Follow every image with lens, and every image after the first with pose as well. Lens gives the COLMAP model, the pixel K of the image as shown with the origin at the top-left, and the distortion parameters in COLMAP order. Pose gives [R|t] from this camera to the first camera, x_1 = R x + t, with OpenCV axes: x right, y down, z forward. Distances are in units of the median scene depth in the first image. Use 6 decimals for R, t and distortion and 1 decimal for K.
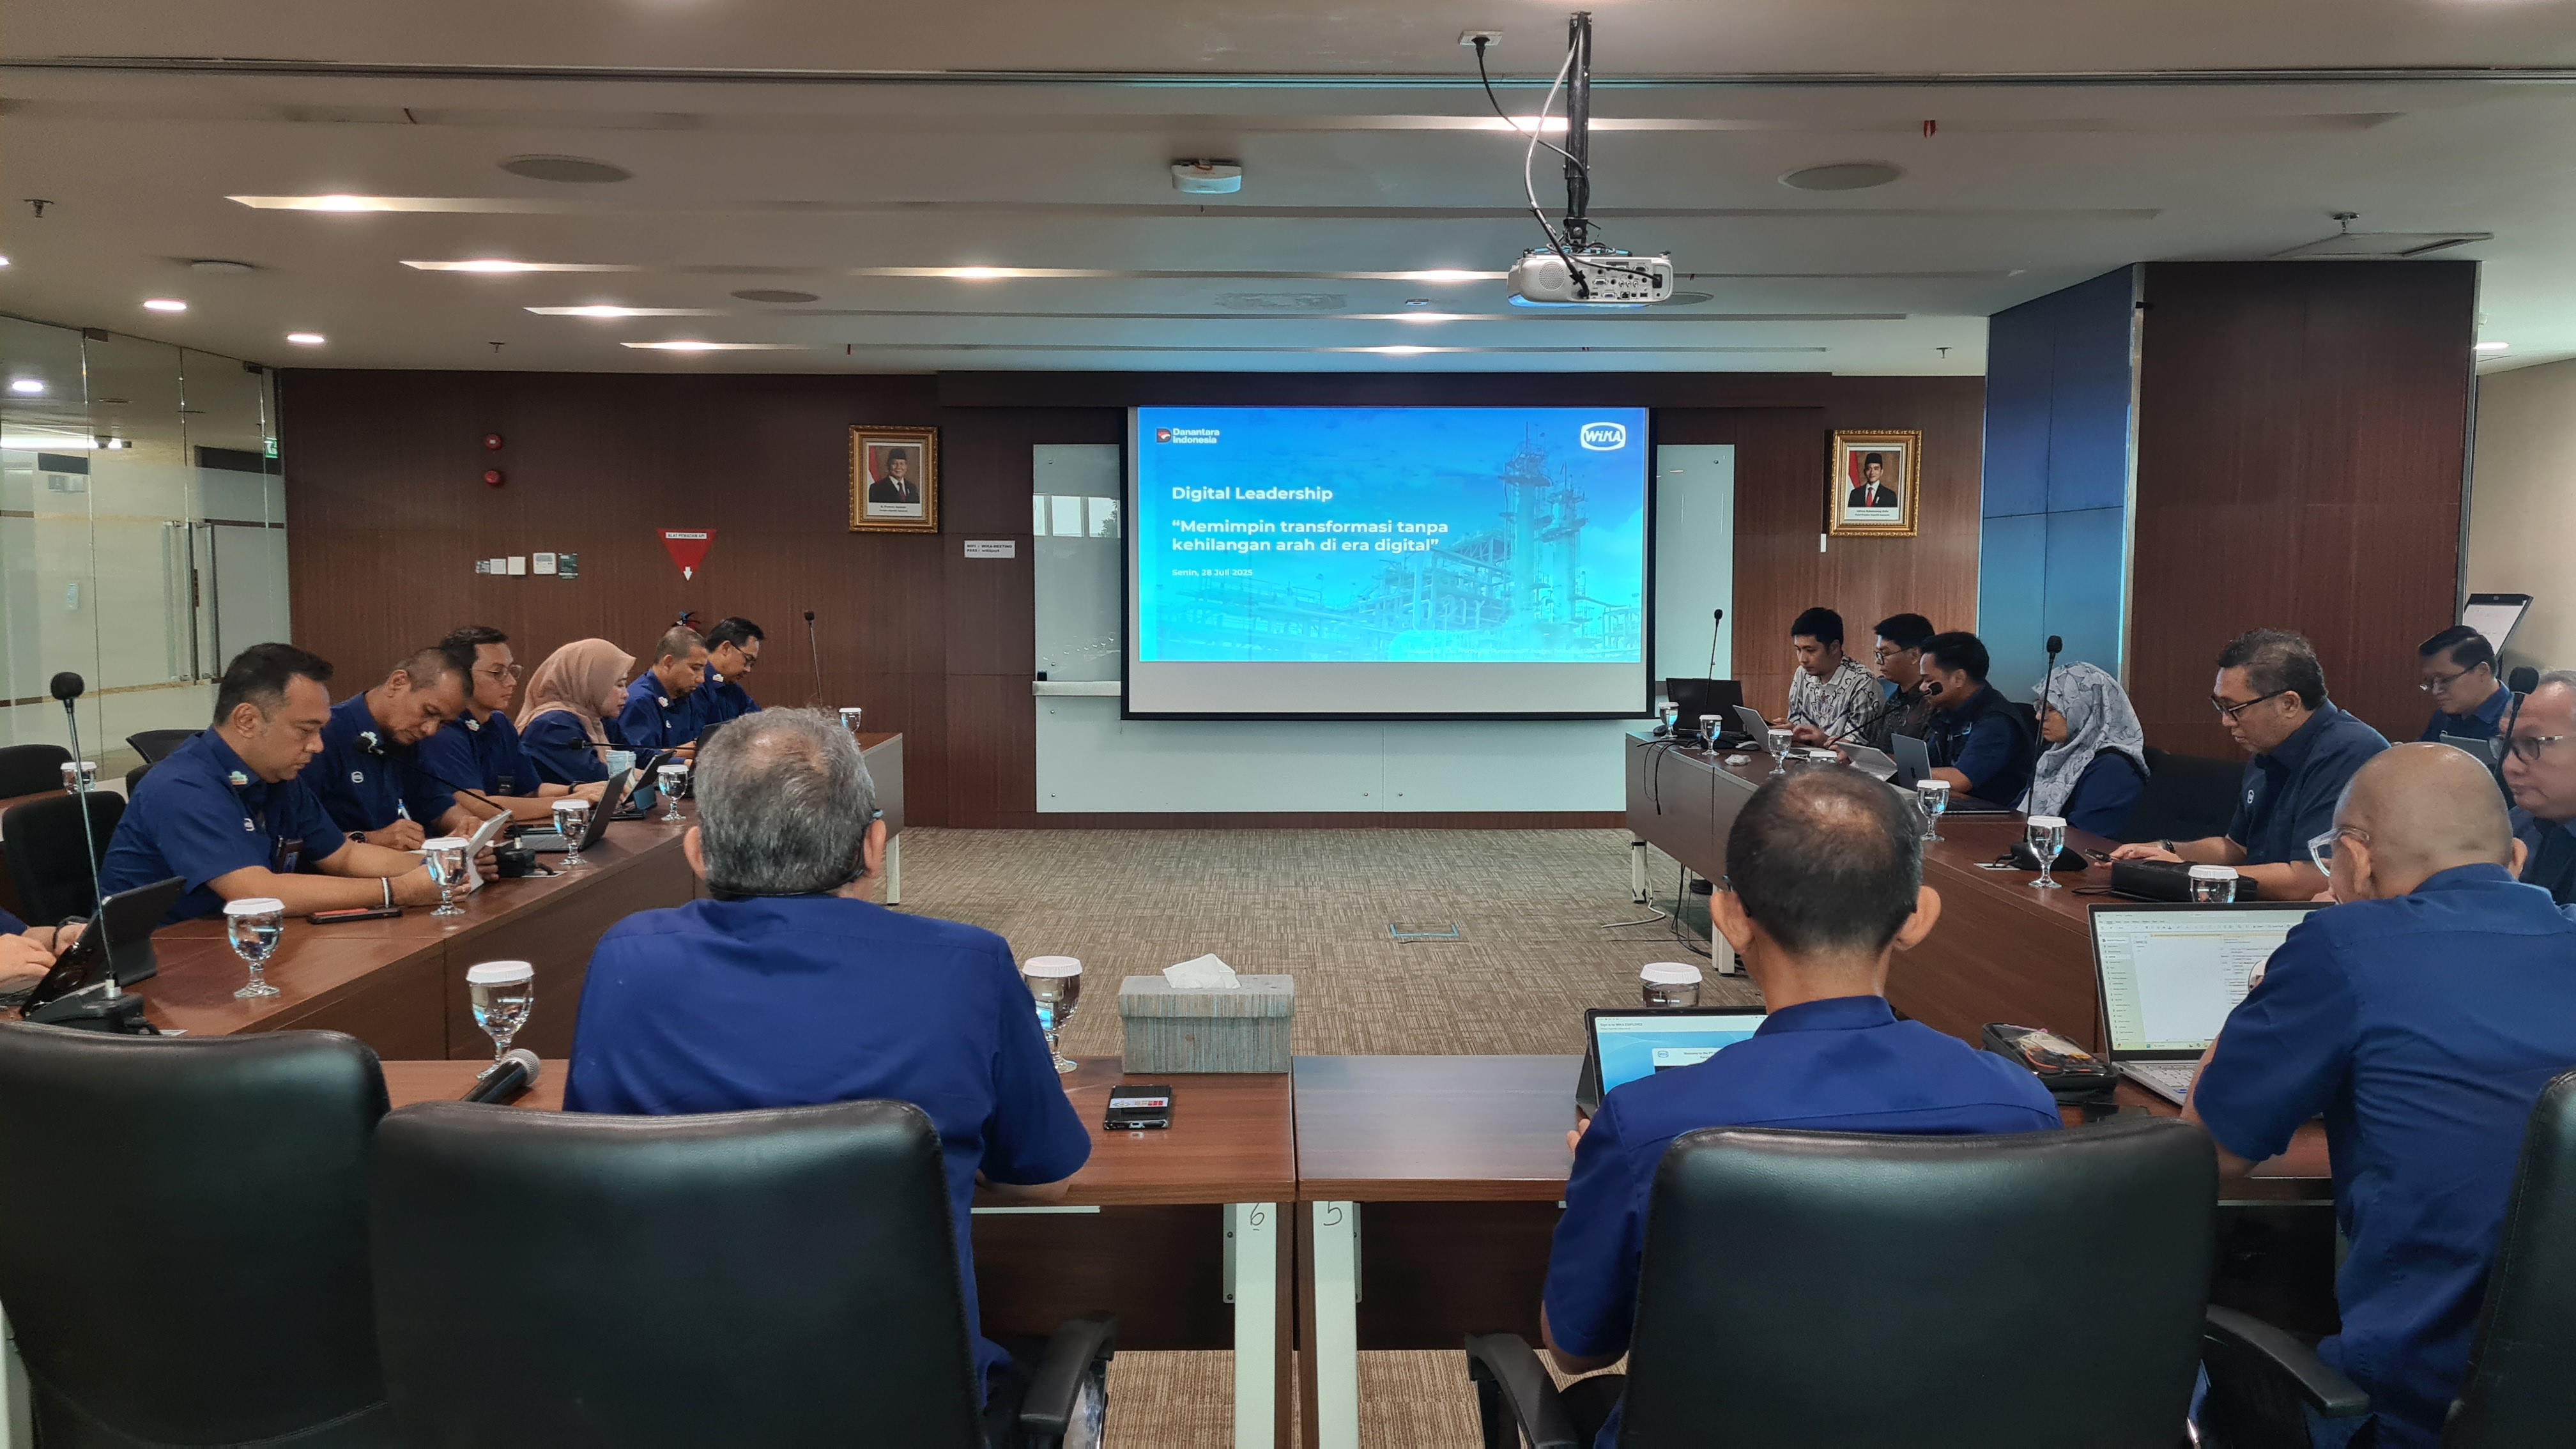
lens RADIAL K [[1893.4, 0, 1284.3], [0, 1893.4, 723.2], [0, 0, 1]] dist [0.015658, -0.009027]
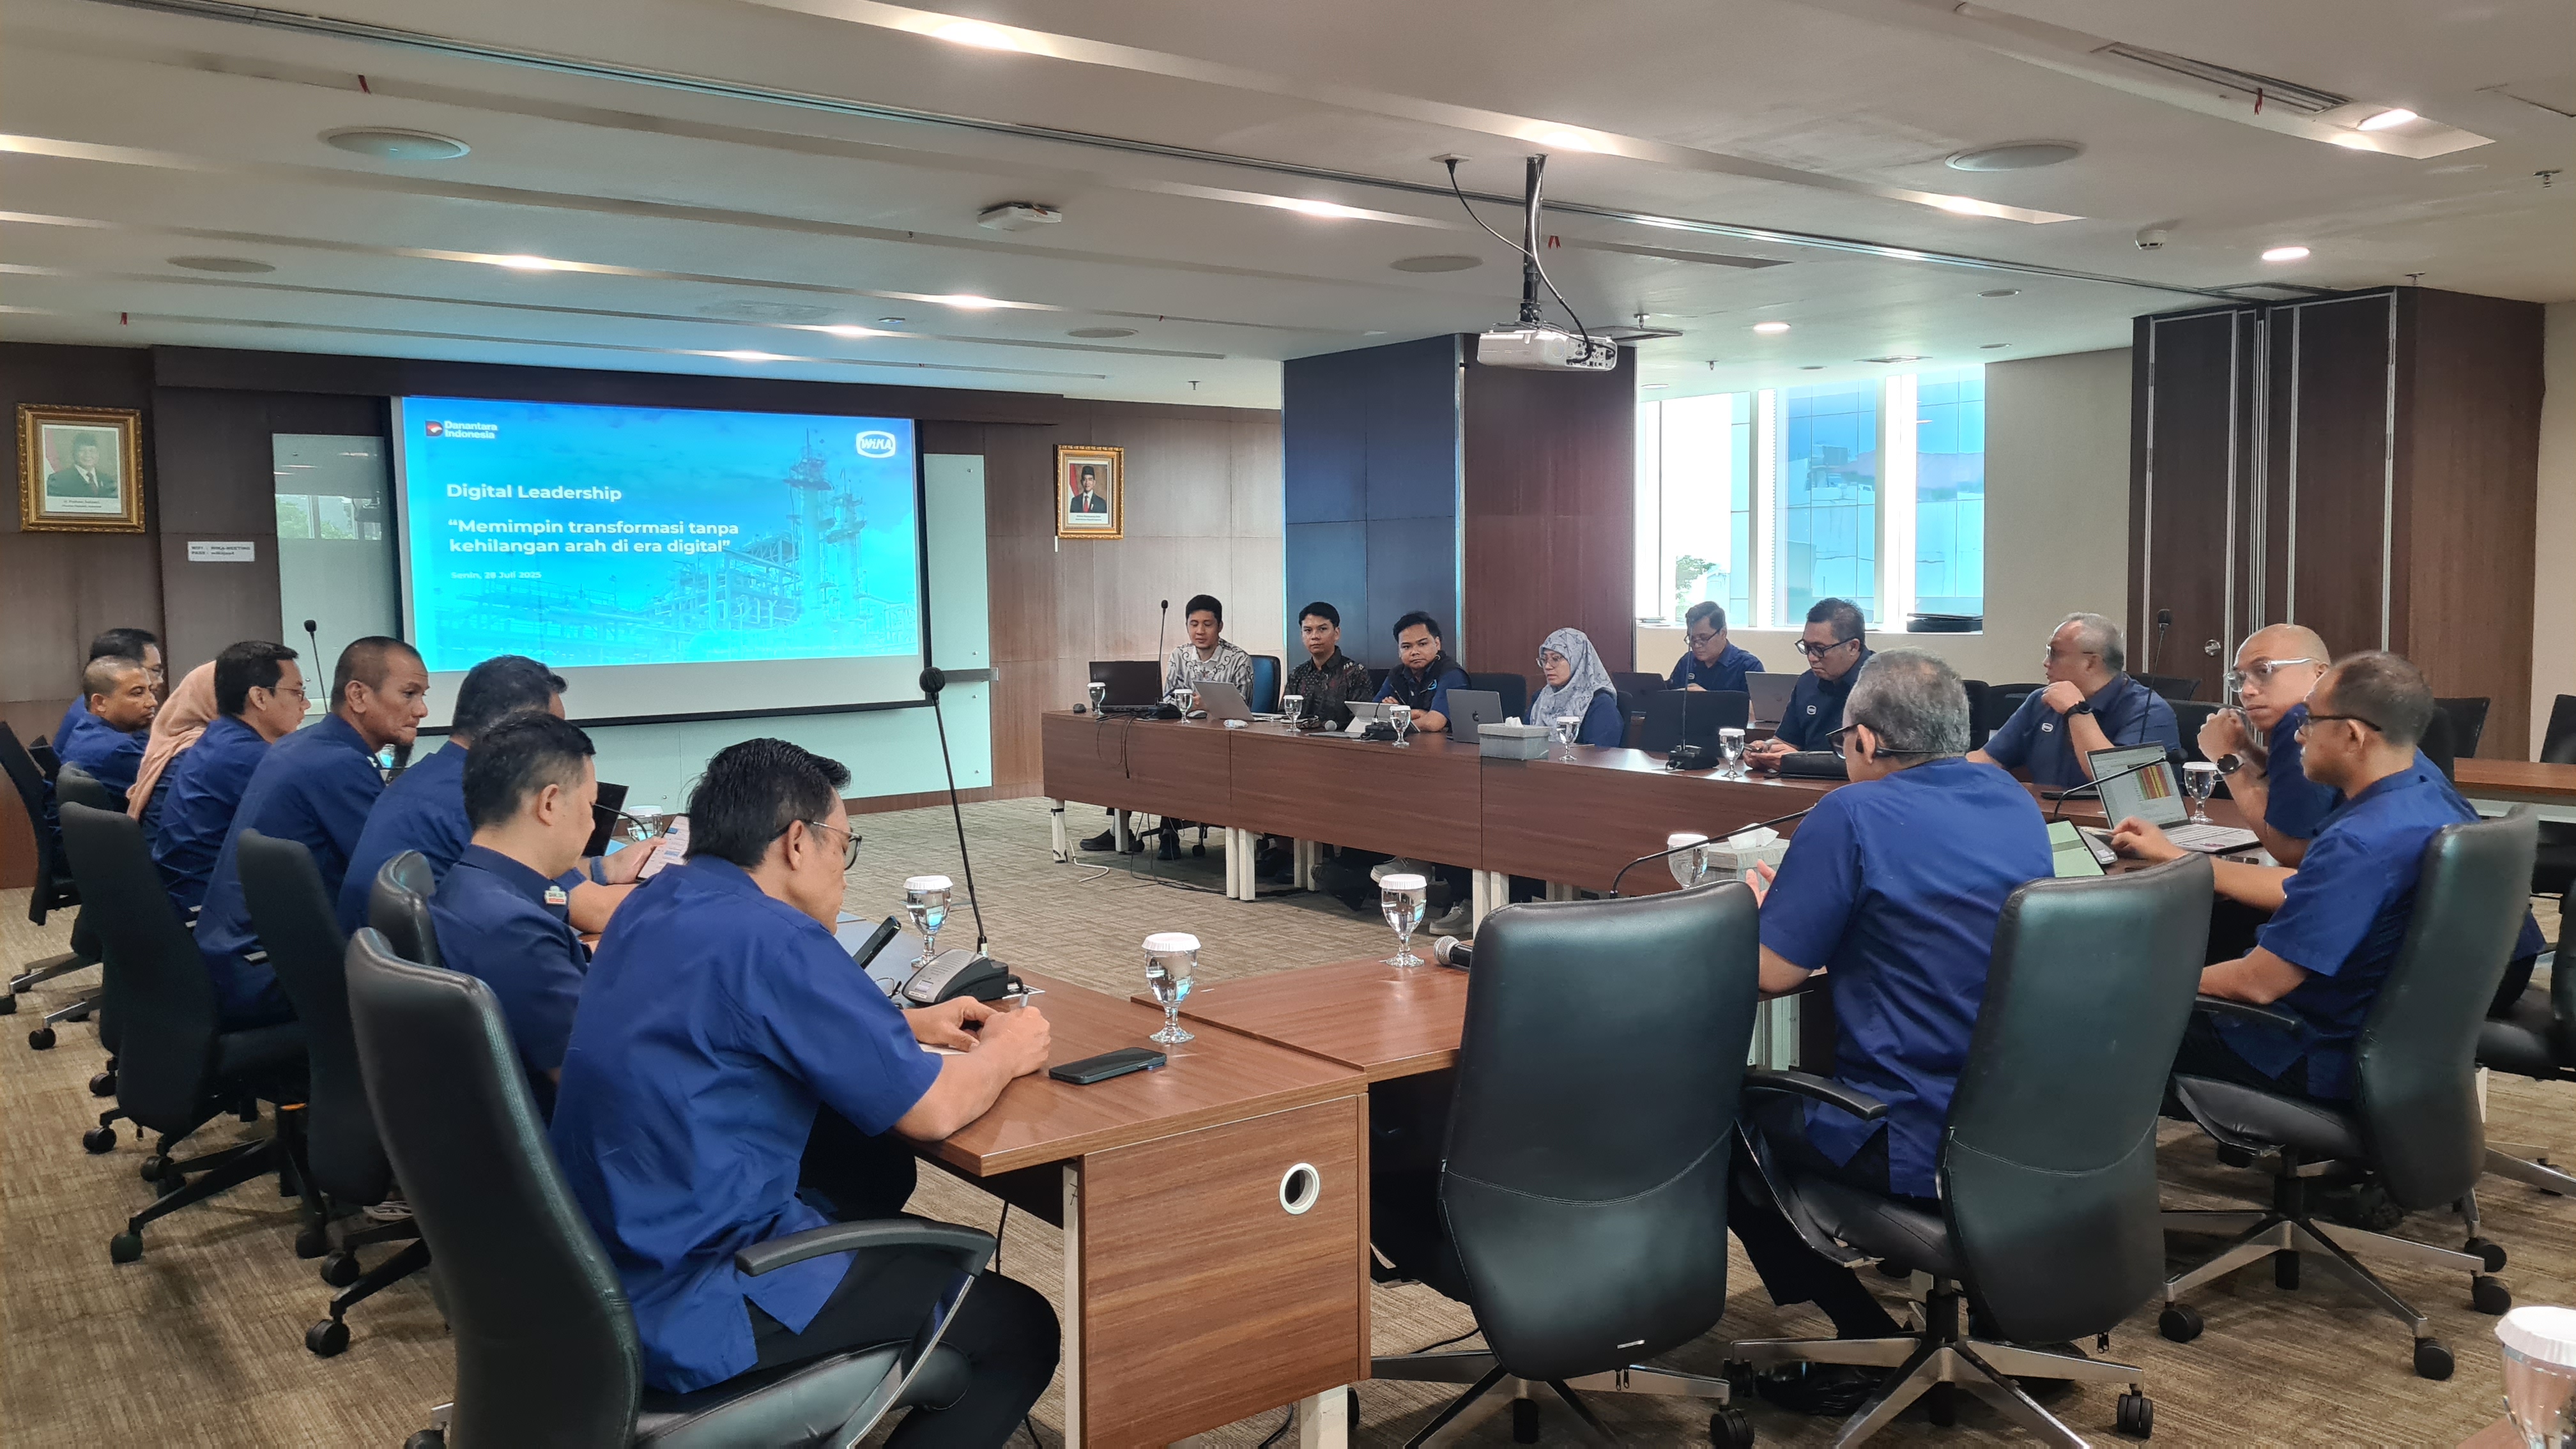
lens RADIAL K [[1893.4, 0, 1288.5], [0, 1893.4, 723.8], [0, 0, 1]] dist [0.015658, -0.009027]
pose [[0.809858, -0.056115, 0.583936, -0.276077], [0.056708, 0.998241, 0.017282, 0.000779], [-0.583878, 0.019118, 0.811616, -0.000777]]
